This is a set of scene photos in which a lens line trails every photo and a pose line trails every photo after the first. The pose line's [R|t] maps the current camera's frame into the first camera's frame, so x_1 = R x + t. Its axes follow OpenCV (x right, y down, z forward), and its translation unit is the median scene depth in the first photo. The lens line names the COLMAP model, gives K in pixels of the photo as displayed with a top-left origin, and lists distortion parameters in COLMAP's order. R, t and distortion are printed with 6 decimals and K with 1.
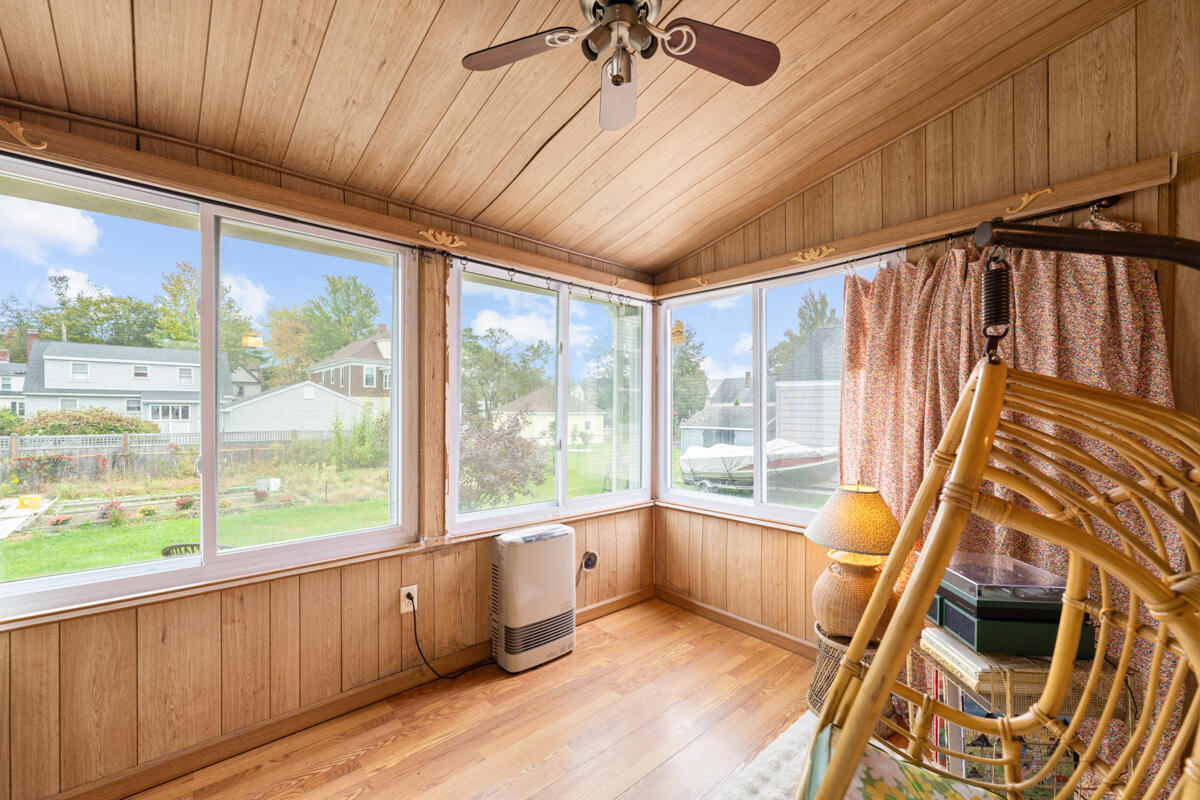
lens RADIAL K [[495.9, 0, 598.9], [0, 495.9, 410.8], [0, 0, 1]] dist [-0.000349, -0.000020]
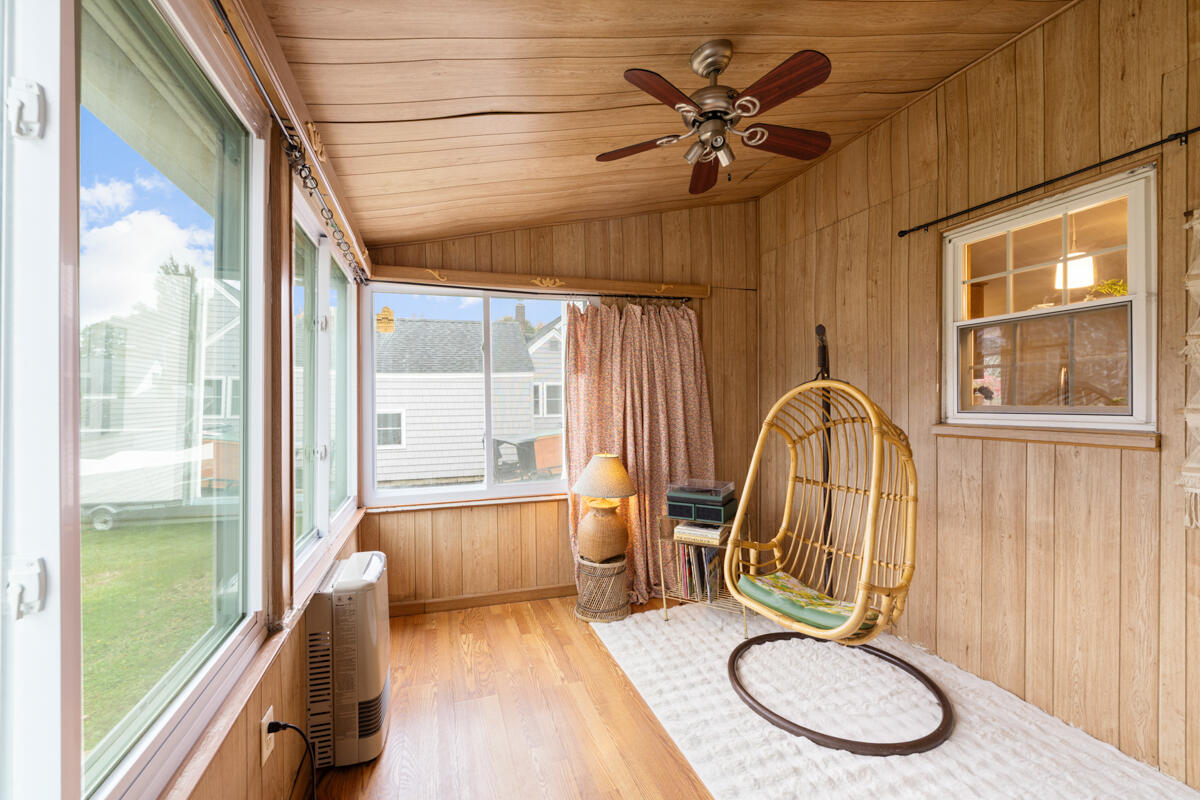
lens RADIAL K [[485.9, 0, 597.8], [0, 485.9, 398.0], [0, 0, 1]] dist [0.000394, -0.000258]
pose [[0.402610, -0.004246, 0.915362, -0.671190], [0.011869, 0.999929, -0.000582, -0.011287], [-0.915295, 0.011098, 0.402632, 0.372722]]
